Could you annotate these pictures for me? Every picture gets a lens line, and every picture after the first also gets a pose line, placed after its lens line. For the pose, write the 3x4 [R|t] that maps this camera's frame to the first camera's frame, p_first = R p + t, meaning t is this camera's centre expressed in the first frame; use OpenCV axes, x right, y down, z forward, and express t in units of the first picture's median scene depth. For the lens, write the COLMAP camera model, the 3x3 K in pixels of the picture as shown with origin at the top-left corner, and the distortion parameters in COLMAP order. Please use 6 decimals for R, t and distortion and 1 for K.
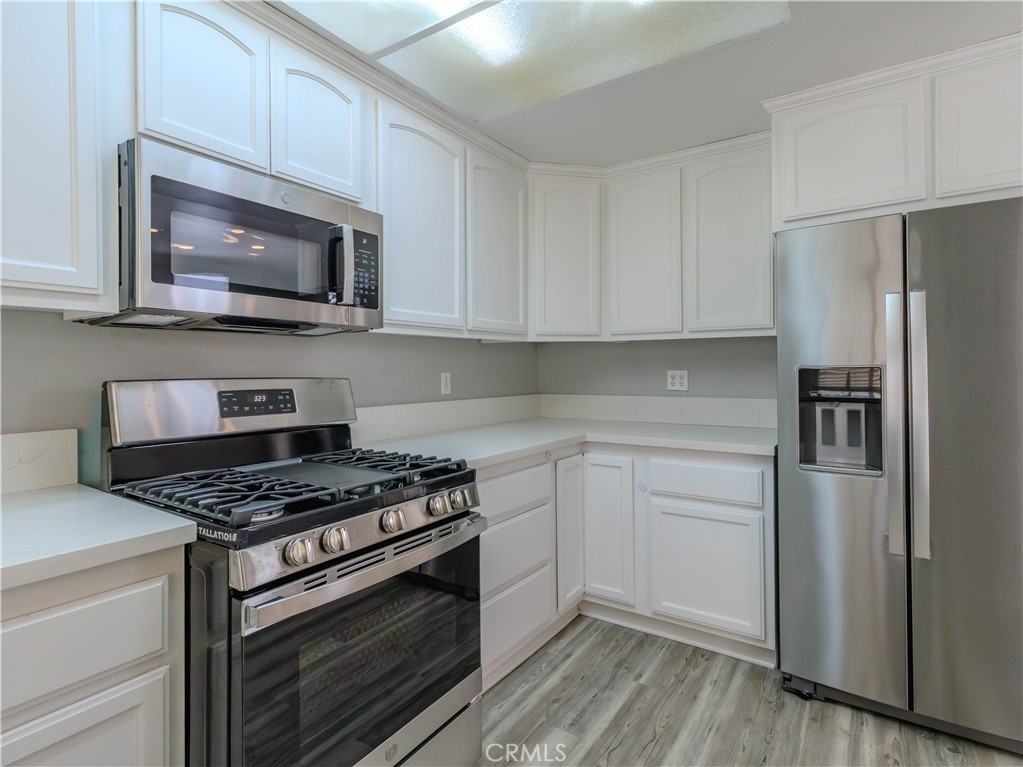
lens RADIAL K [[532.8, 0, 511.5], [0, 532.8, 365.5], [0, 0, 1]] dist [-0.002786, -0.000498]
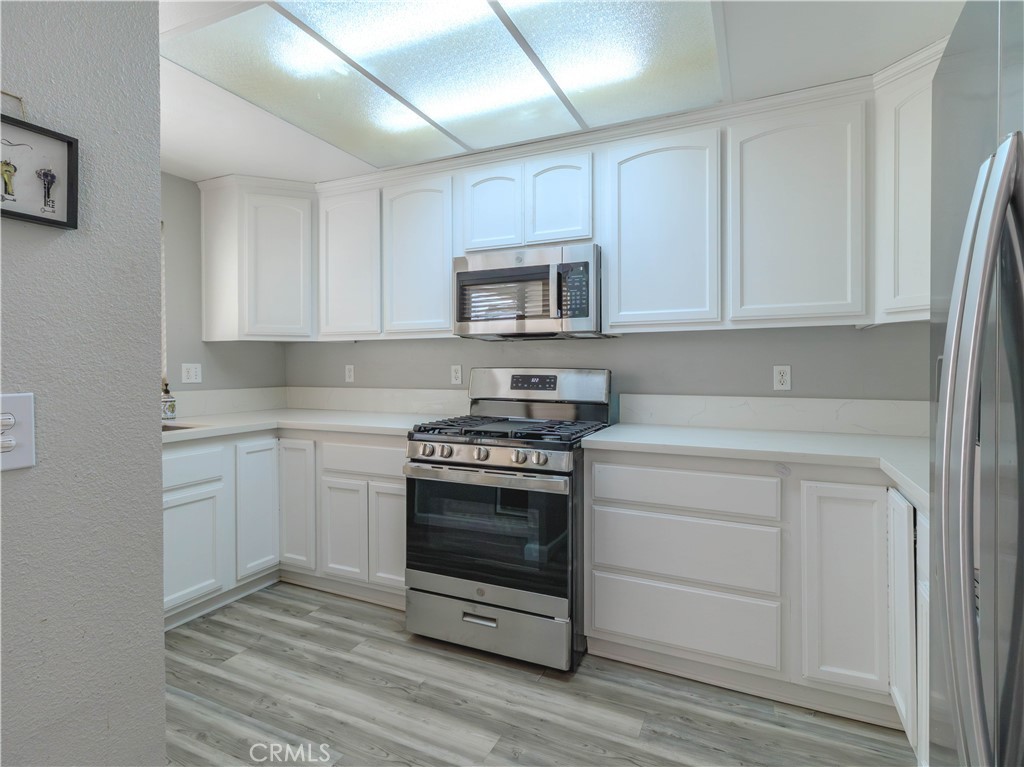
lens RADIAL K [[529.8, 0, 509.7], [0, 529.8, 369.1], [0, 0, 1]] dist [0.005371, 0.000115]
pose [[0.151514, 0.008272, -0.988420, 1.056372], [0.005736, 0.999941, 0.009247, 0.011057], [0.988438, -0.007071, 0.151458, 0.625378]]
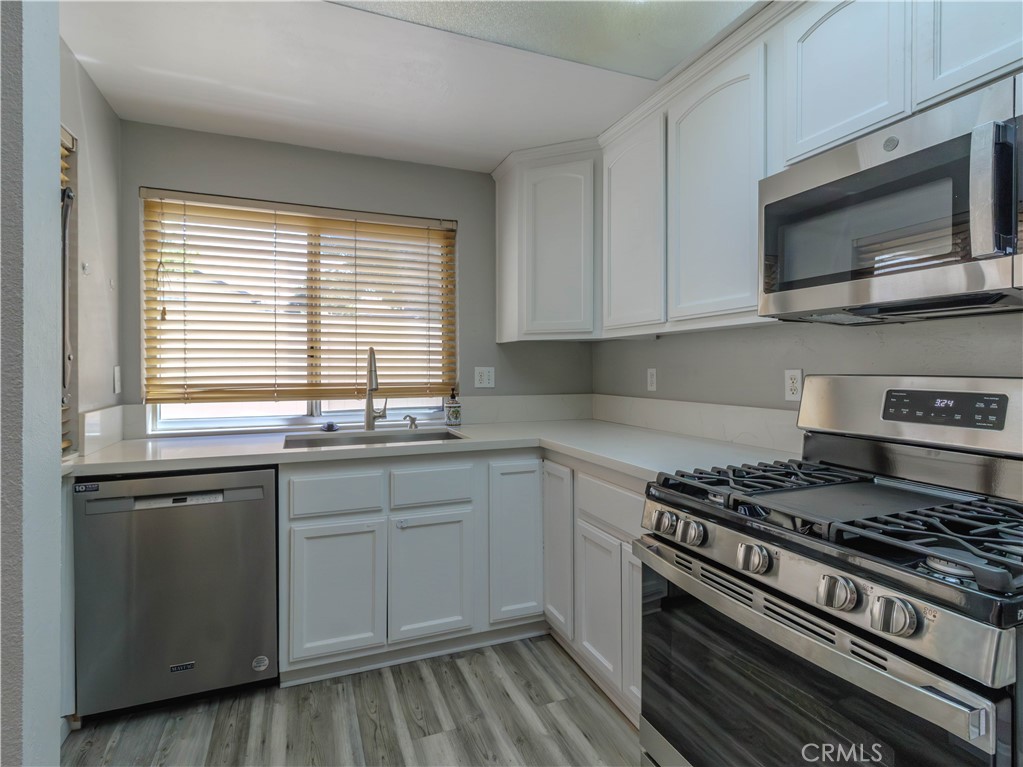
lens RADIAL K [[529.3, 0, 509.2], [0, 529.3, 369.1], [0, 0, 1]] dist [0.005371, 0.000115]
pose [[-0.568701, 0.005516, -0.822526, 0.463760], [0.007523, 0.999971, 0.001504, 0.007246], [0.822510, -0.005333, -0.568726, 0.854739]]
